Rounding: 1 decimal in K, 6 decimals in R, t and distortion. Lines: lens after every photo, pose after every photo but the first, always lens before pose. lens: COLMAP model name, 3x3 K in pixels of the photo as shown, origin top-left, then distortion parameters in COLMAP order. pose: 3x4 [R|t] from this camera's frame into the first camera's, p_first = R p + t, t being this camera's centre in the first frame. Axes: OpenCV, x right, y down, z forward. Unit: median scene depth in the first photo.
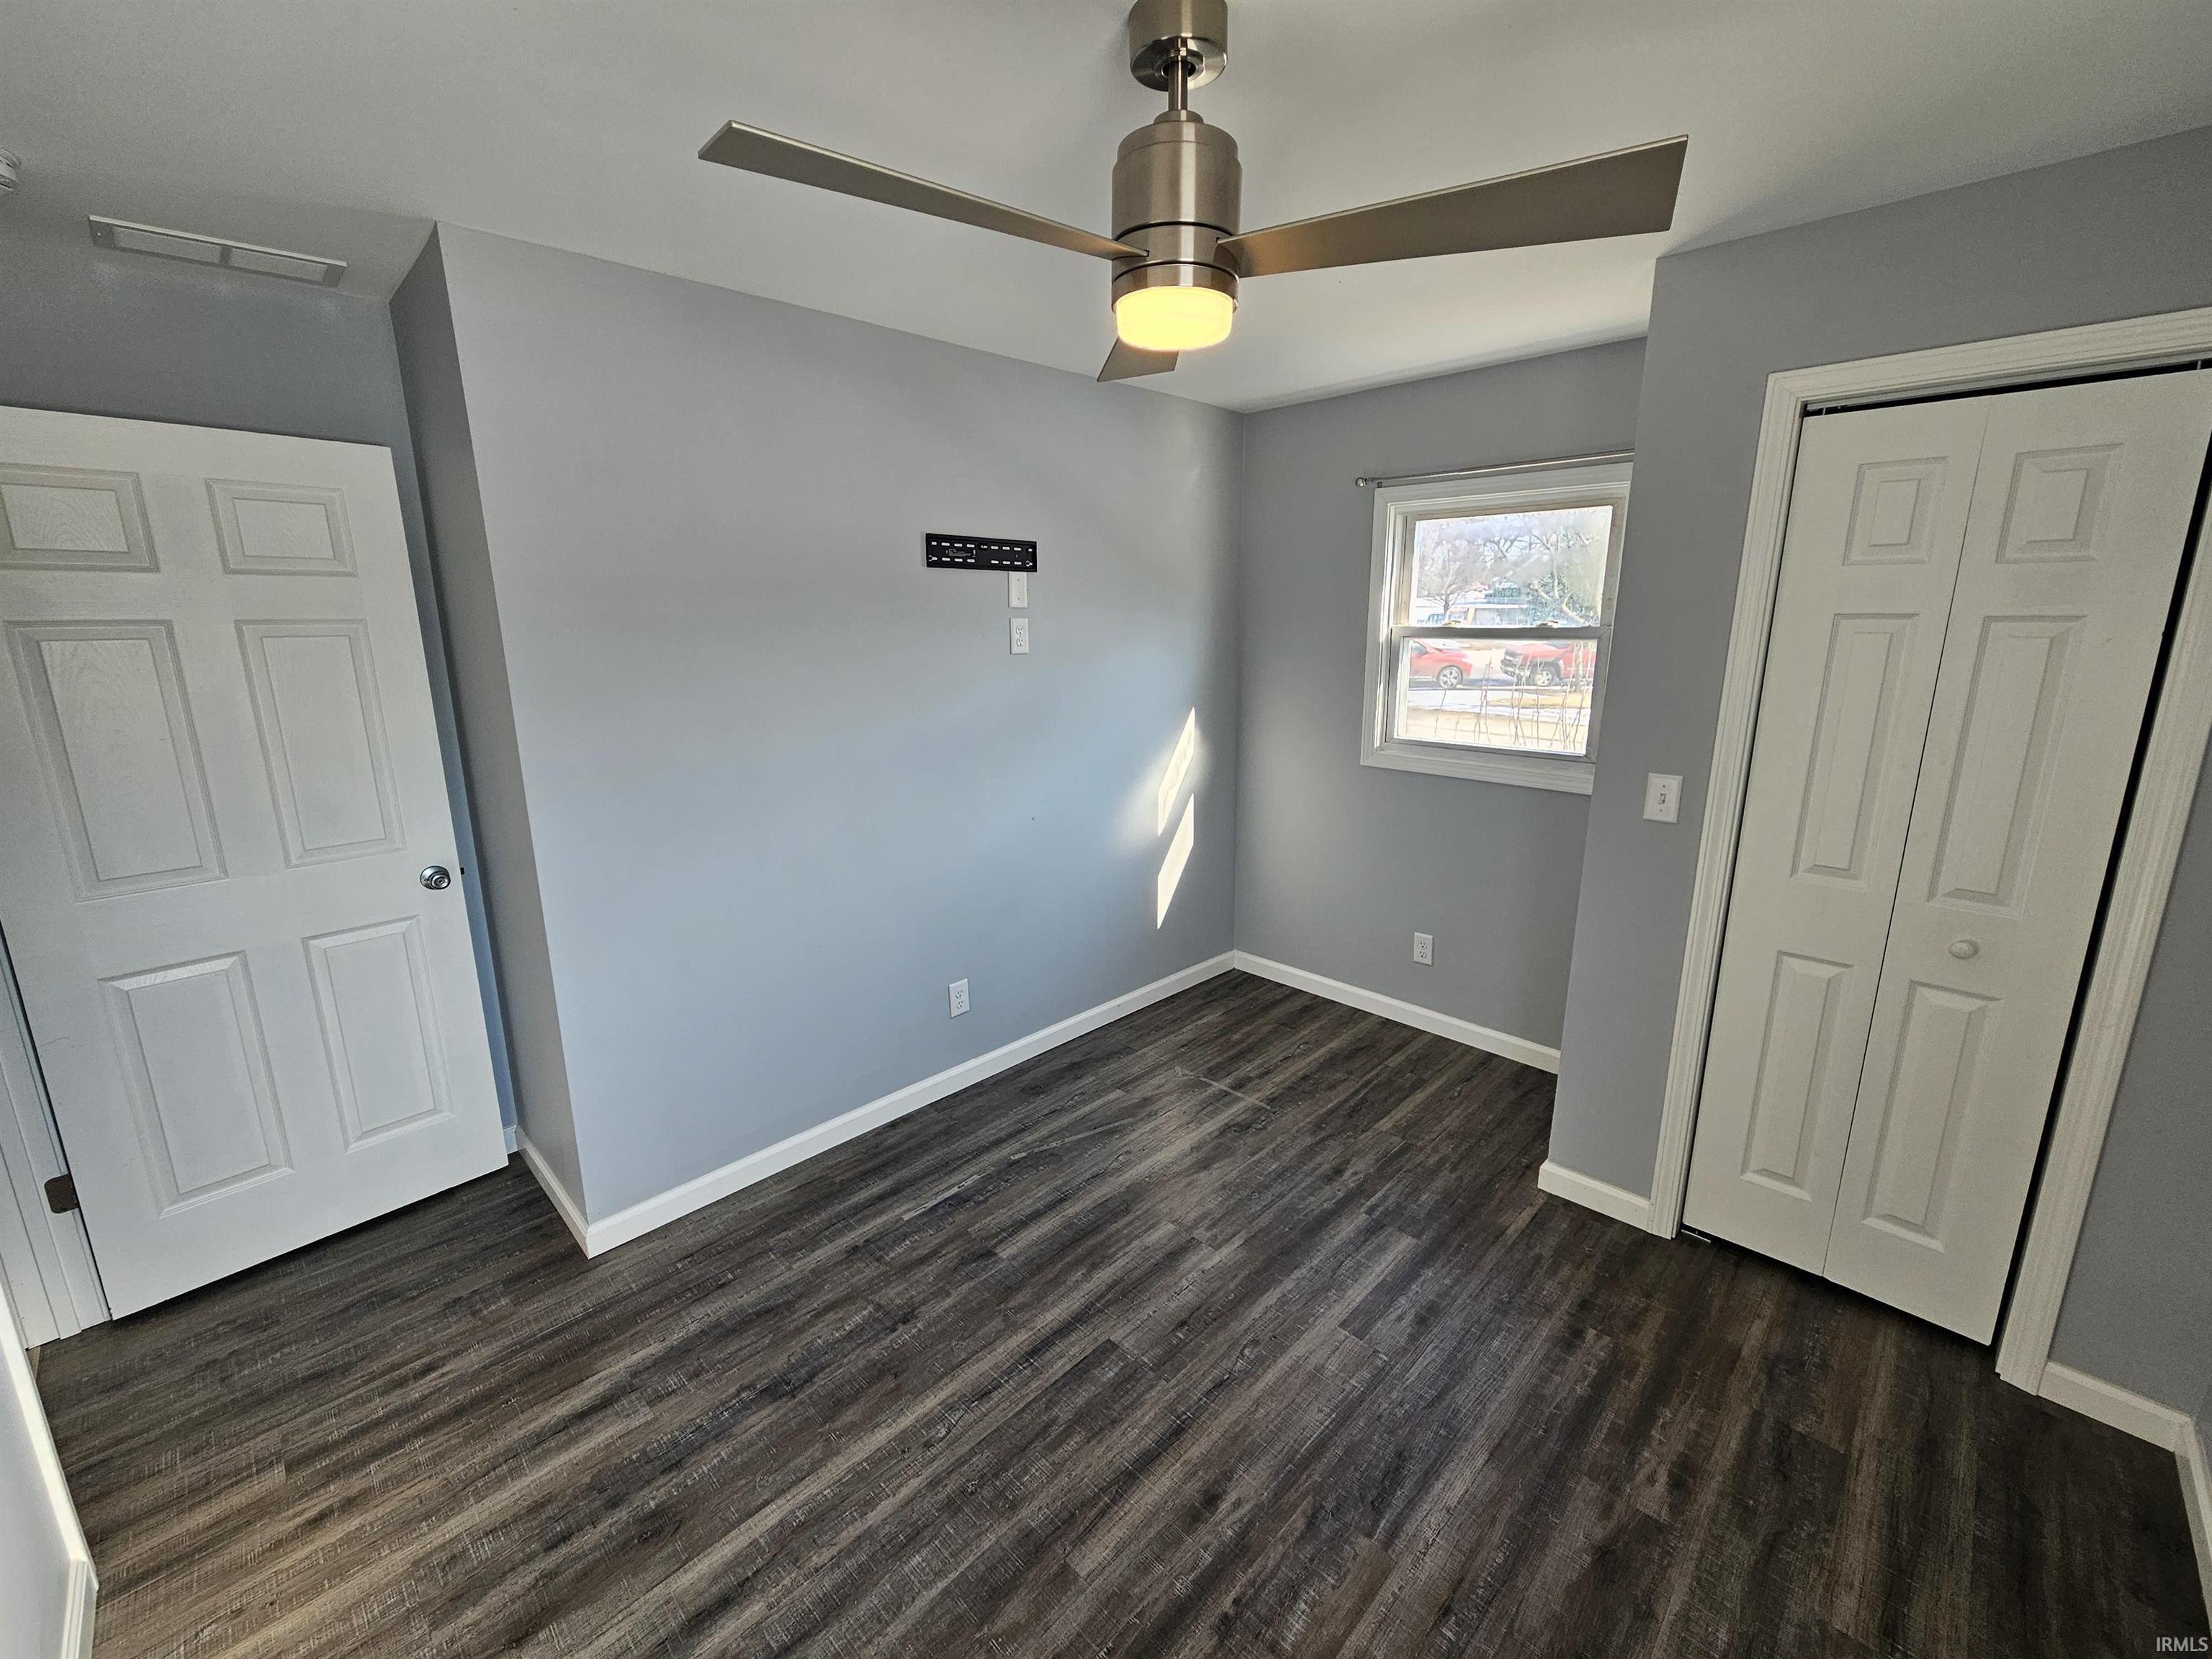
lens RADIAL K [[912.2, 0, 1100.5], [0, 912.2, 814.3], [0, 0, 1]] dist [0.000490, 0.000839]
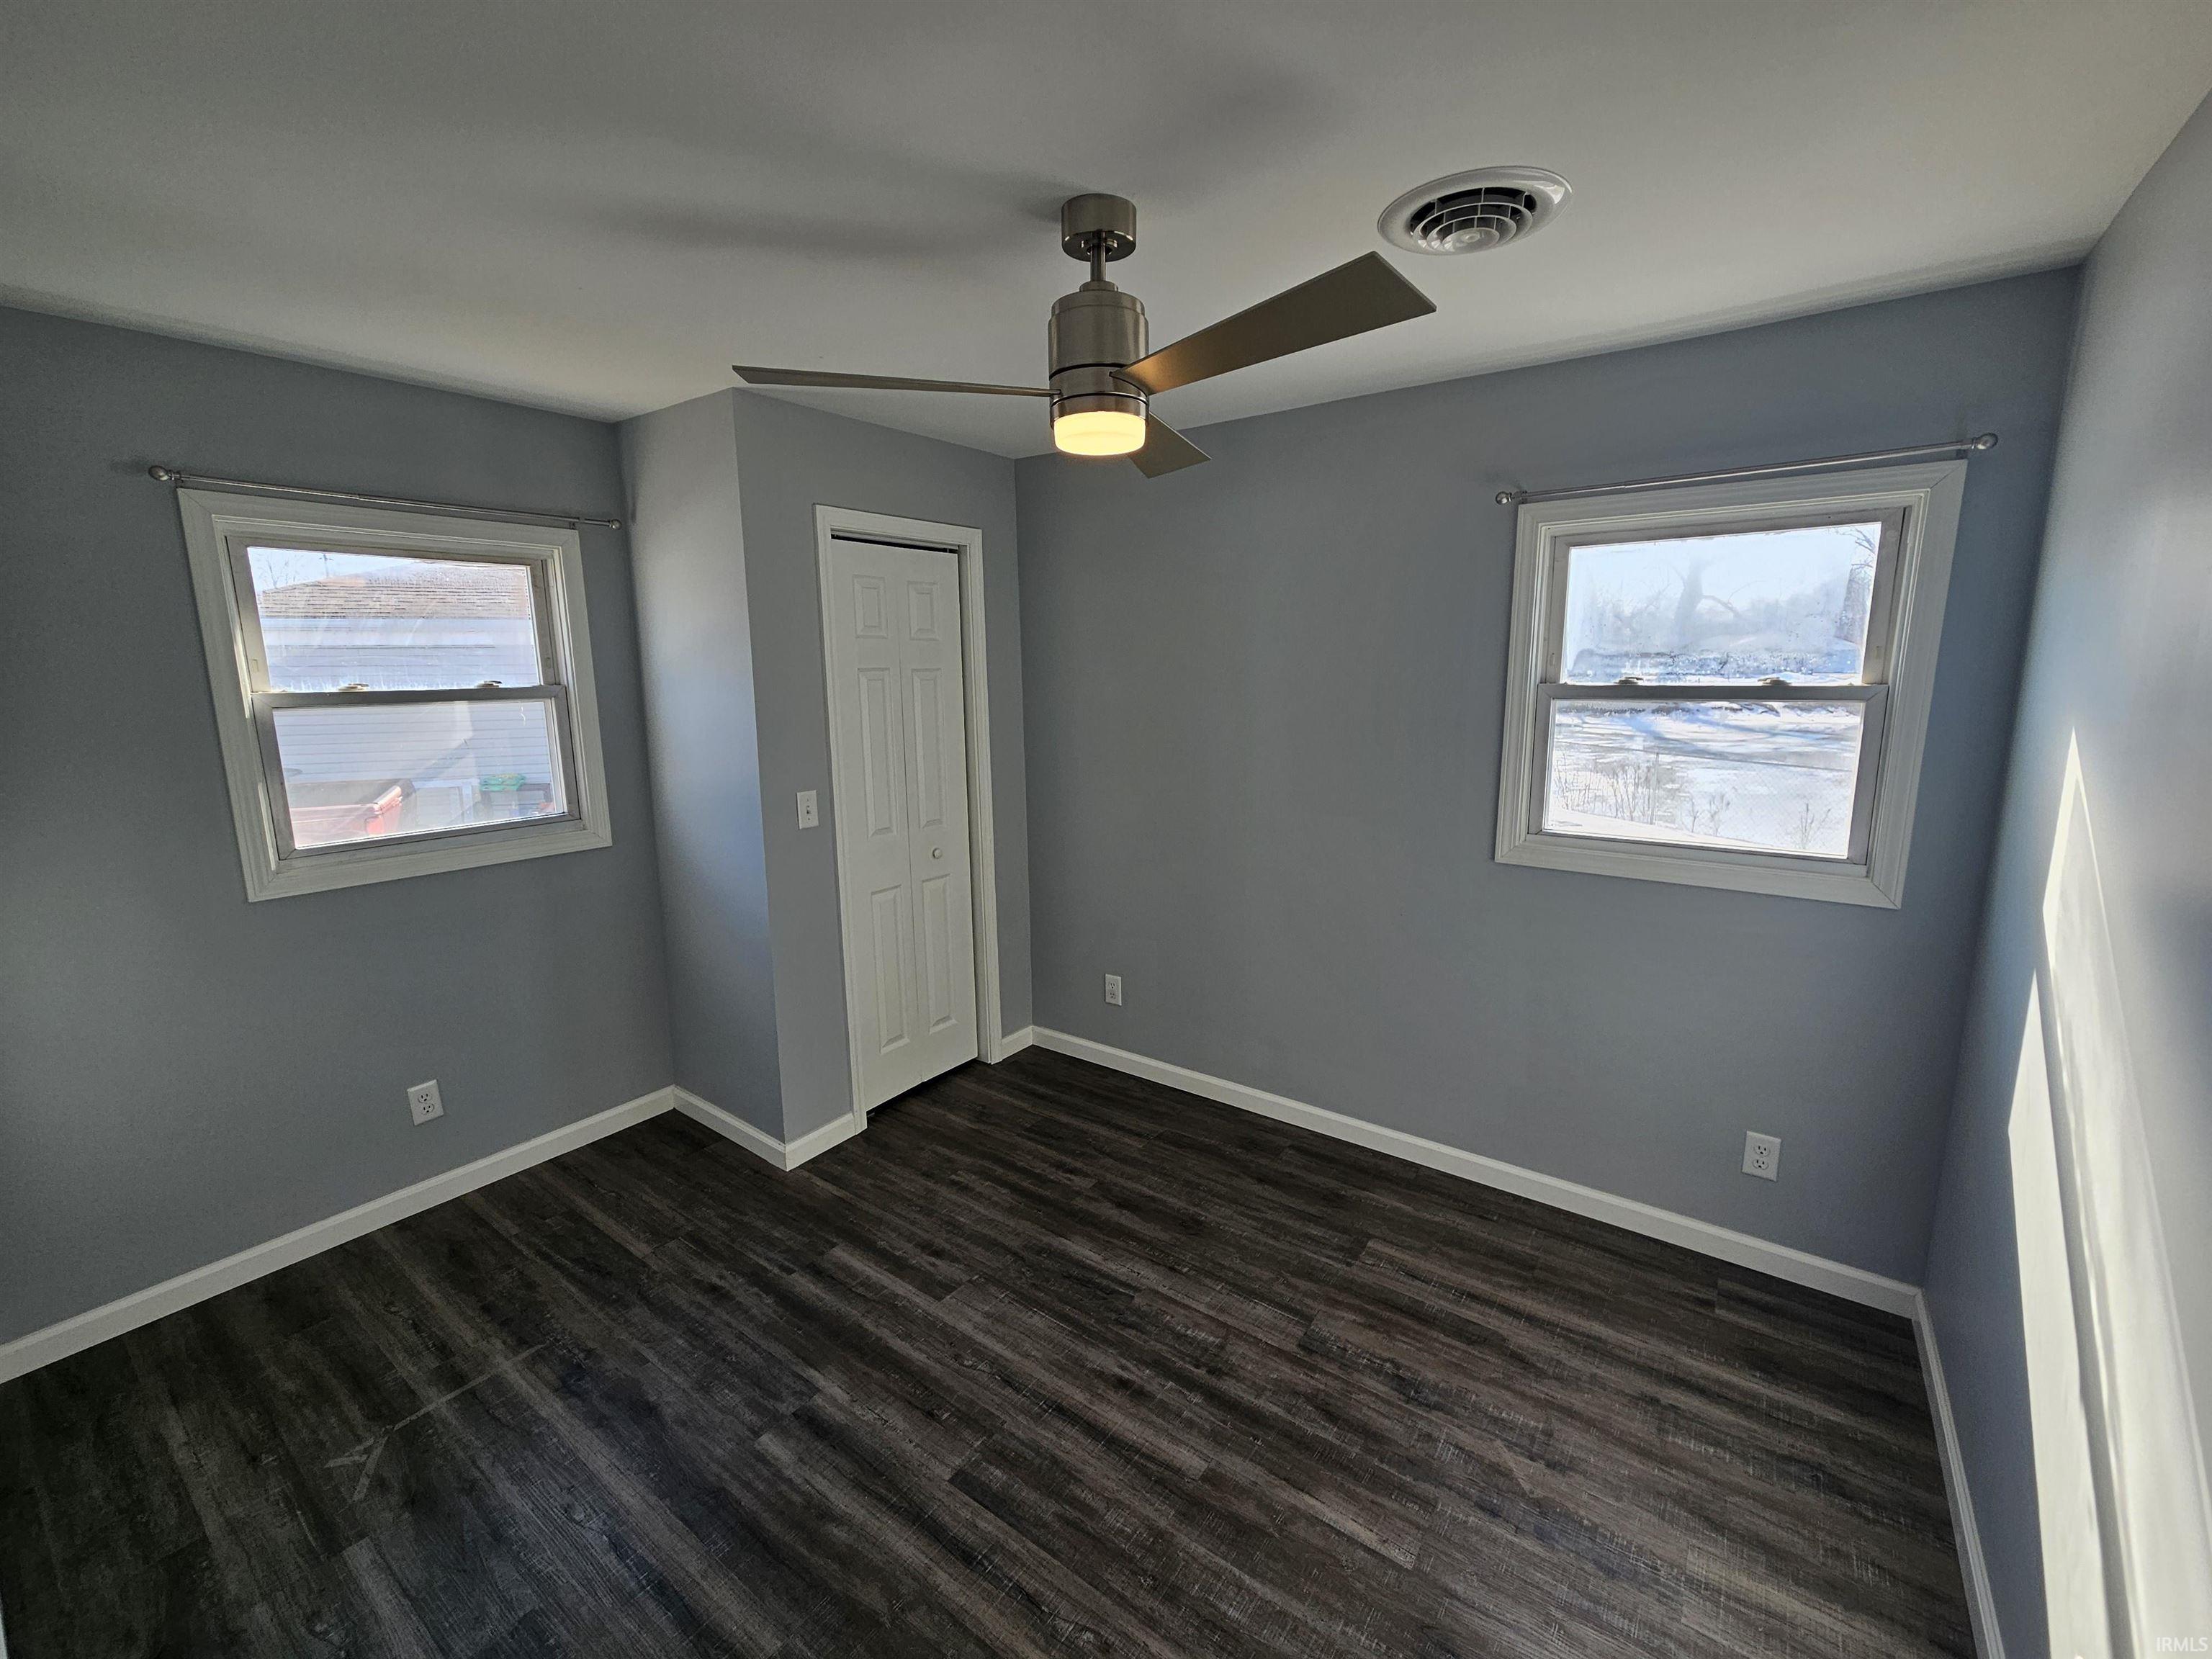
lens RADIAL K [[912.2, 0, 1121.3], [0, 912.2, 818.3], [0, 0, 1]] dist [0.000490, 0.000839]
pose [[-0.160426, -0.160482, 0.973914, -0.813020], [0.226775, 0.954307, 0.194606, -0.177562], [-0.960644, 0.252079, -0.116702, 0.822258]]
